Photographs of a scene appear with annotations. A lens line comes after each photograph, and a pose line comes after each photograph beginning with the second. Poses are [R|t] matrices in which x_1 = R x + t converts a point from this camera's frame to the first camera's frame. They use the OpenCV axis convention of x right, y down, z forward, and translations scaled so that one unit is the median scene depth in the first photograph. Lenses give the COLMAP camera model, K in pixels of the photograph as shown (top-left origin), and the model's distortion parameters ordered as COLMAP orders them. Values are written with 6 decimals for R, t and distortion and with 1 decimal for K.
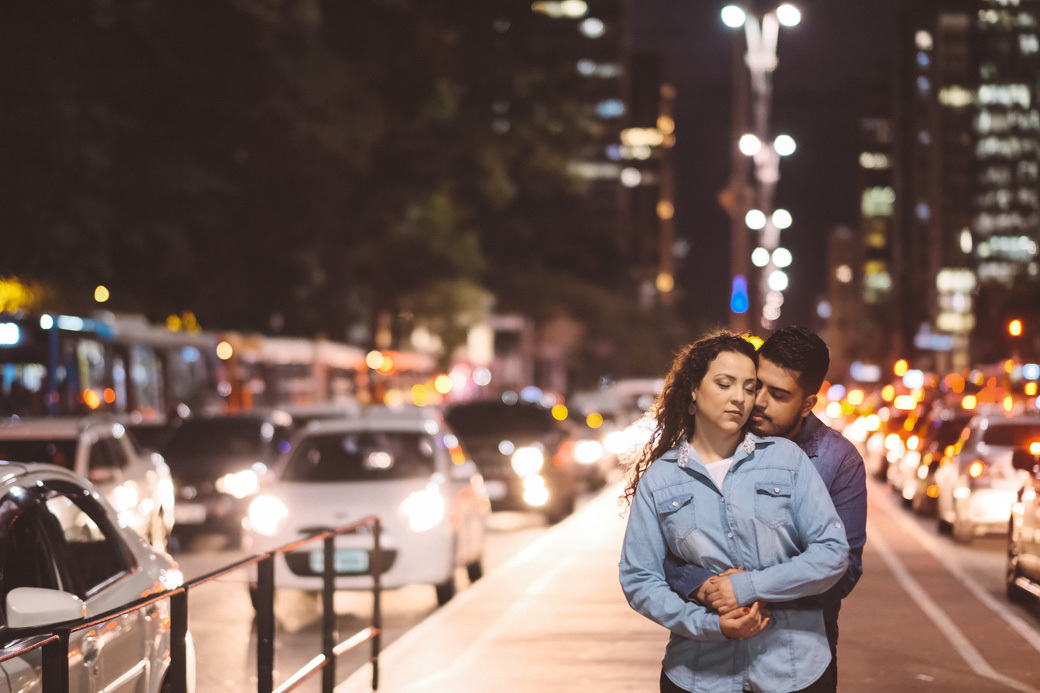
lens RADIAL K [[2552.6, 0, 559.9], [0, 2552.6, 344.4], [0, 0, 1]] dist [0.144664, -0.671174]
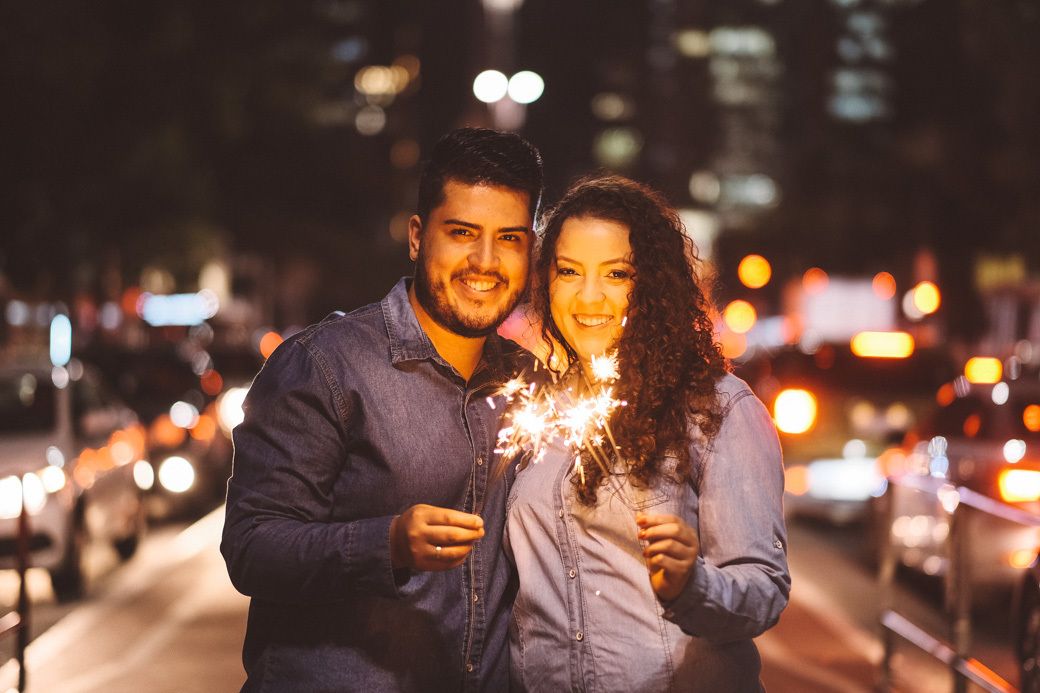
lens RADIAL K [[2402.8, 0, 520.0], [0, 2402.8, 346.5], [0, 0, 1]] dist [-0.009635, -0.201722]
pose [[0.996240, 0.000866, 0.086635, 0.005042], [-0.002686, 0.999778, 0.020897, 0.002994], [-0.086598, -0.021051, 0.996021, 0.067600]]
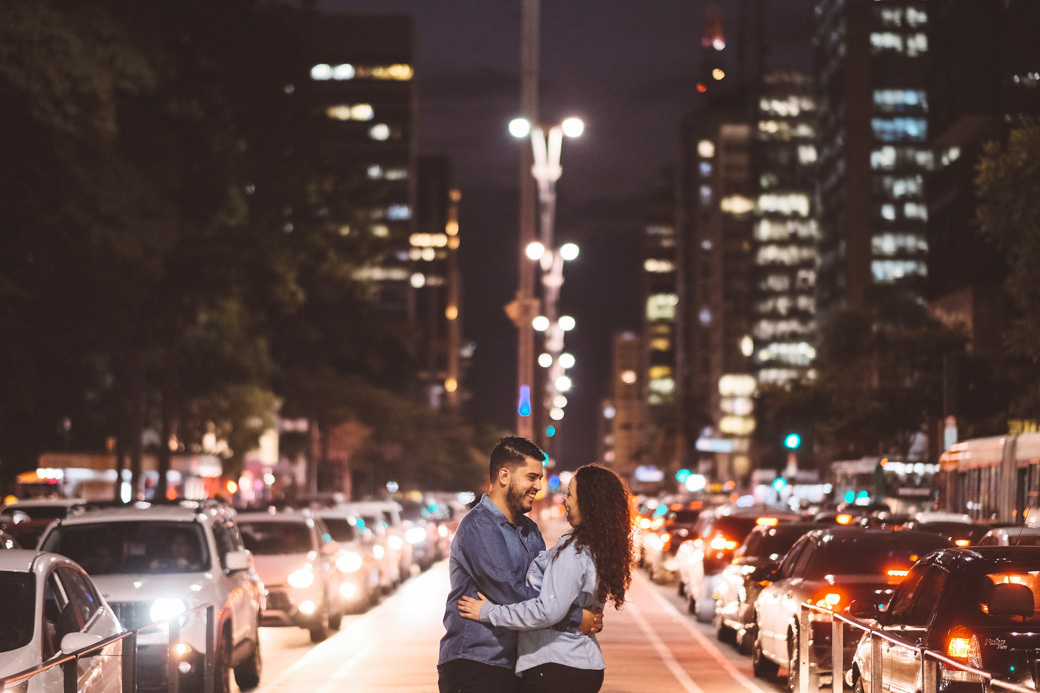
lens RADIAL K [[2646.8, 0, 520.0], [0, 2646.8, 346.5], [0, 0, 1]] dist [0.121452, 0.013315]
pose [[0.997673, 0.004885, 0.068008, -0.003344], [-0.002350, 0.999301, -0.037307, -0.000759], [-0.068143, 0.037061, 0.996987, -0.046690]]
